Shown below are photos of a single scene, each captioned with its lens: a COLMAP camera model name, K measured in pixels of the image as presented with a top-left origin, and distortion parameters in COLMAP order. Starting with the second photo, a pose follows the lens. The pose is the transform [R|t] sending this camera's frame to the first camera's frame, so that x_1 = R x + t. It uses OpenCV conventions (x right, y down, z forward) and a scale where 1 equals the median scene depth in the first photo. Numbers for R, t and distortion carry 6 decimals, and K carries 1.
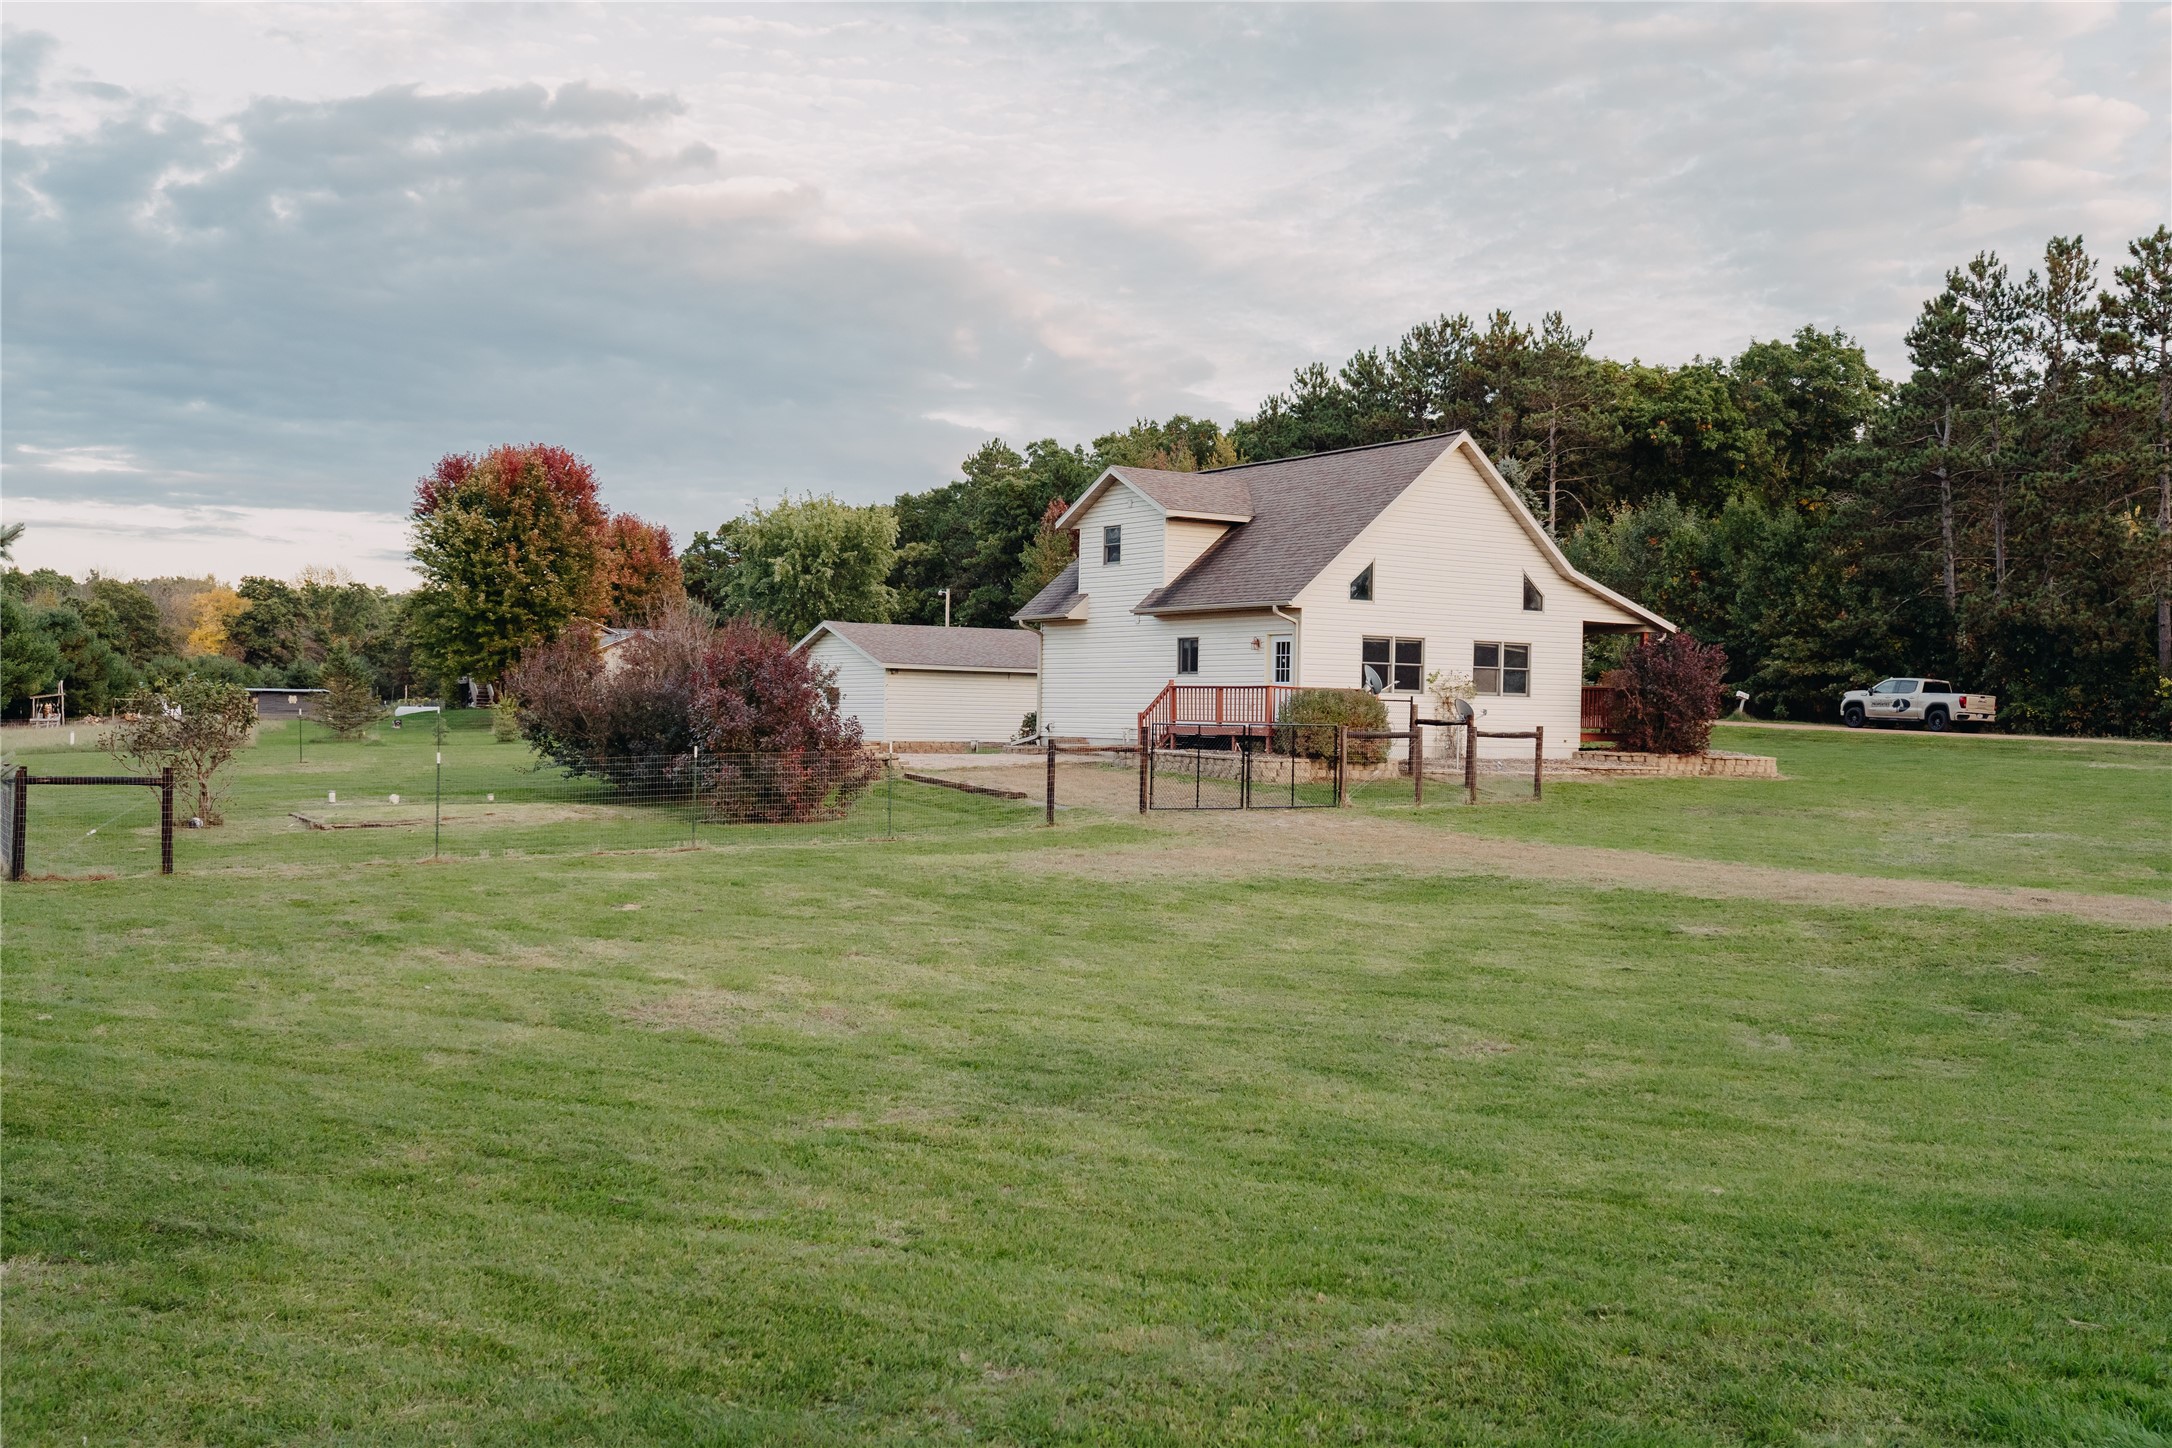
lens RADIAL K [[2248.9, 0, 1086.0], [0, 2248.9, 724.0], [0, 0, 1]] dist [0.042478, -0.030365]
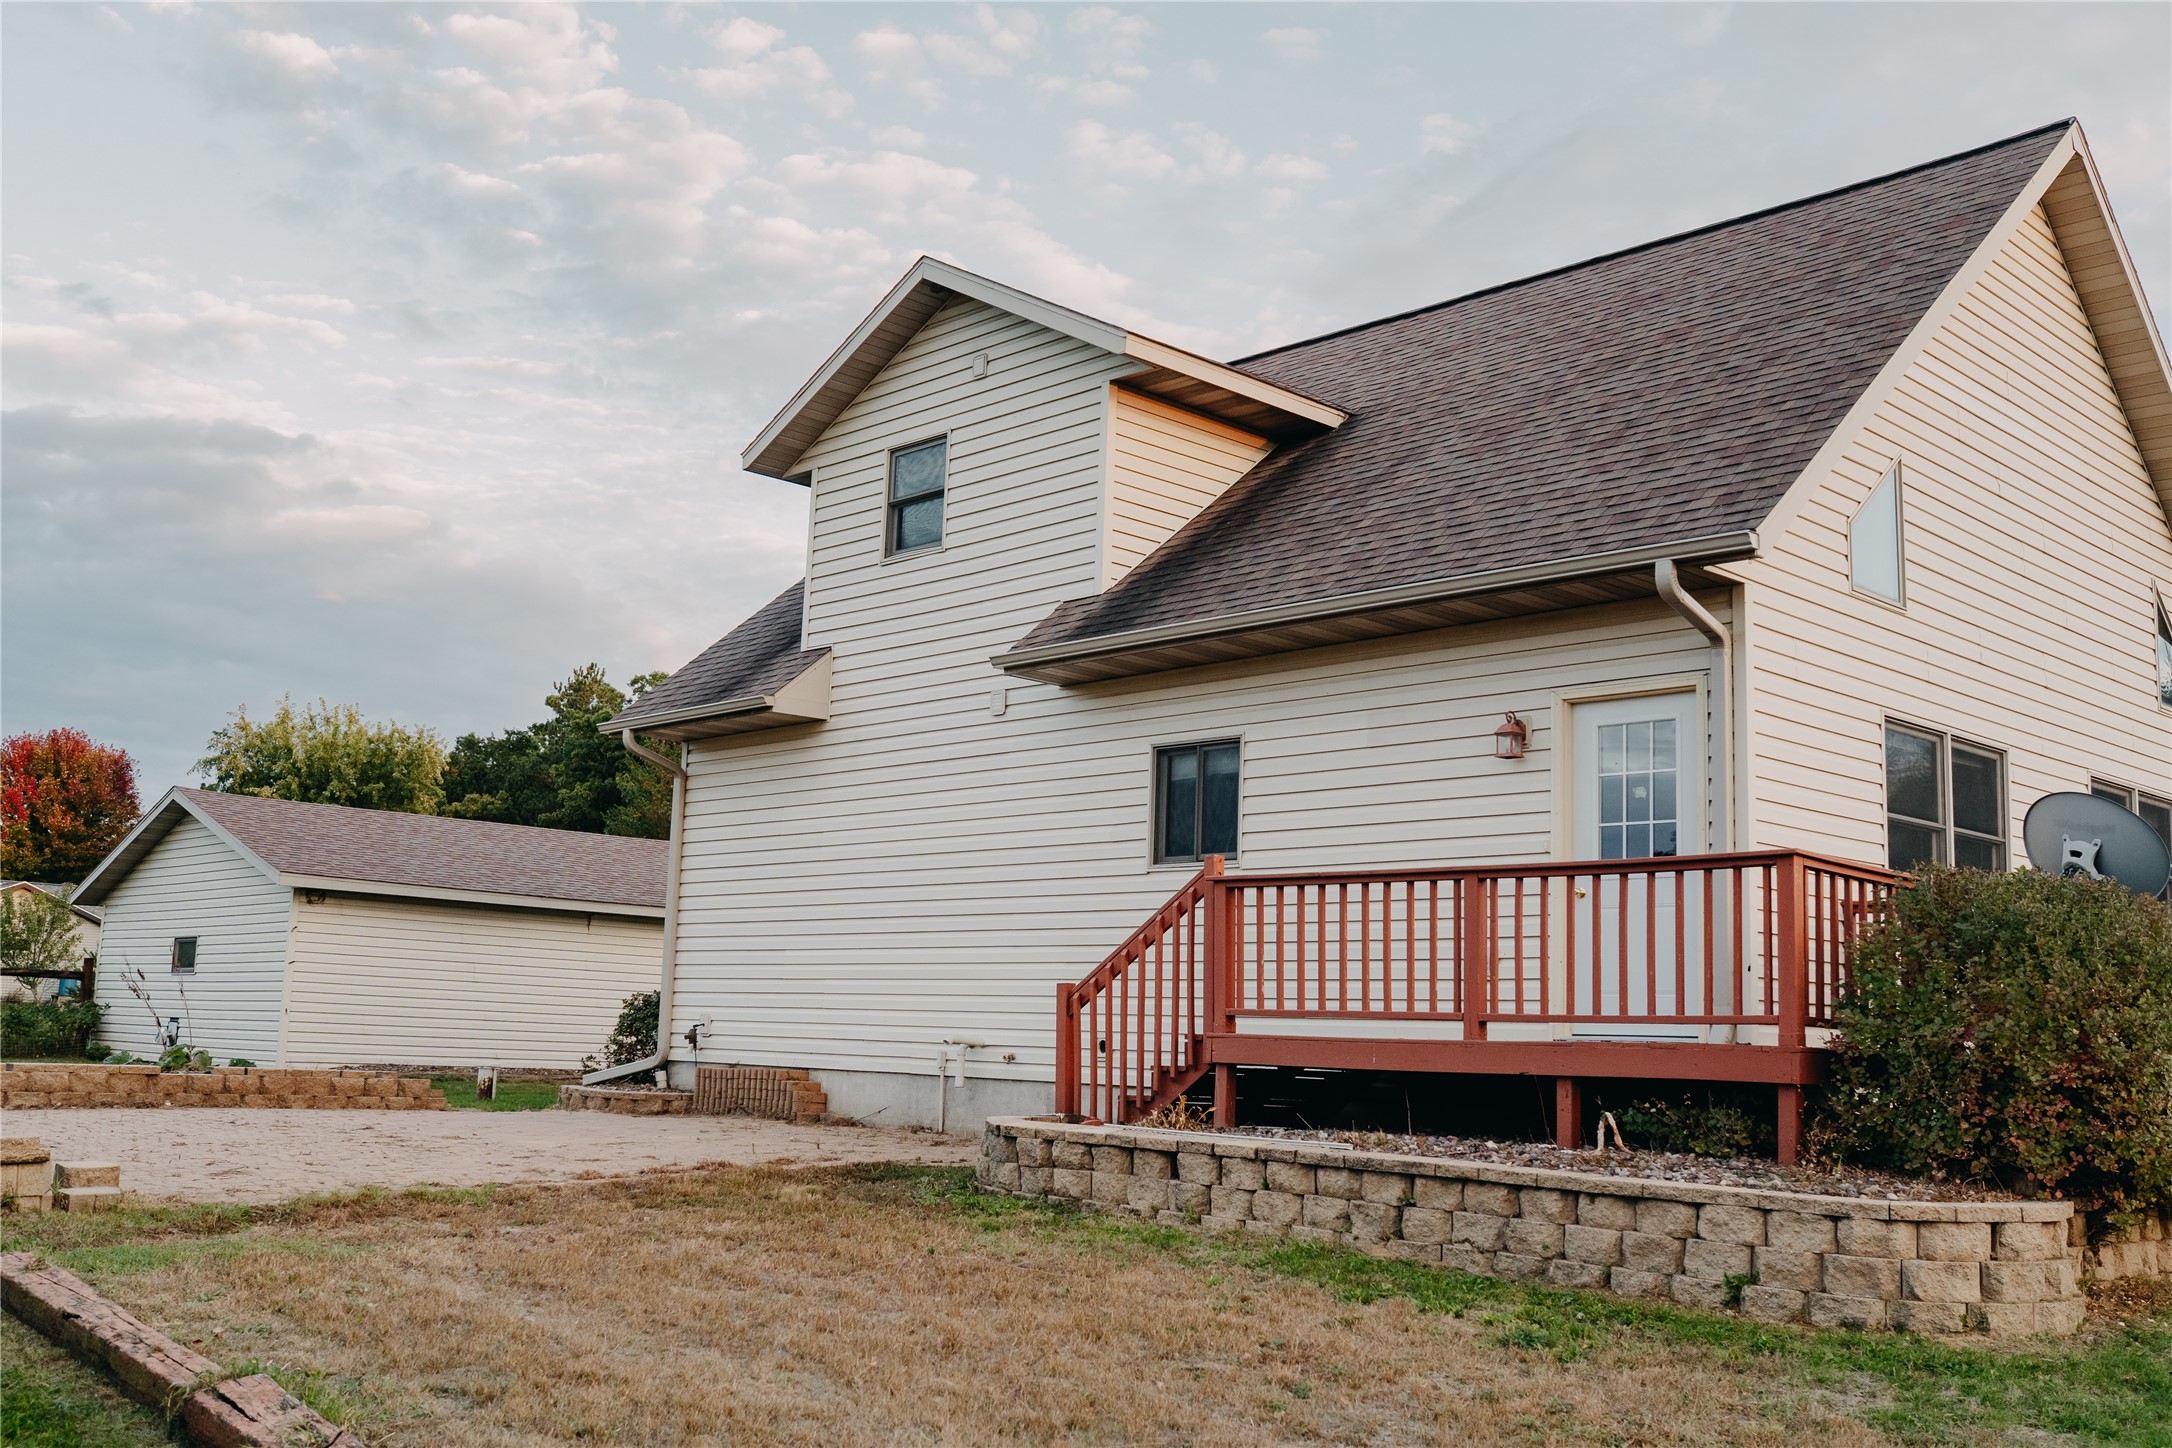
lens RADIAL K [[2079.7, 0, 1121.8], [0, 2079.7, 727.0], [0, 0, 1]] dist [-0.117228, 0.166128]
pose [[0.977062, 0.045895, 0.207949, -0.011881], [-0.013998, 0.988229, -0.152338, 0.001163], [-0.212493, 0.145933, 0.966204, 0.385078]]
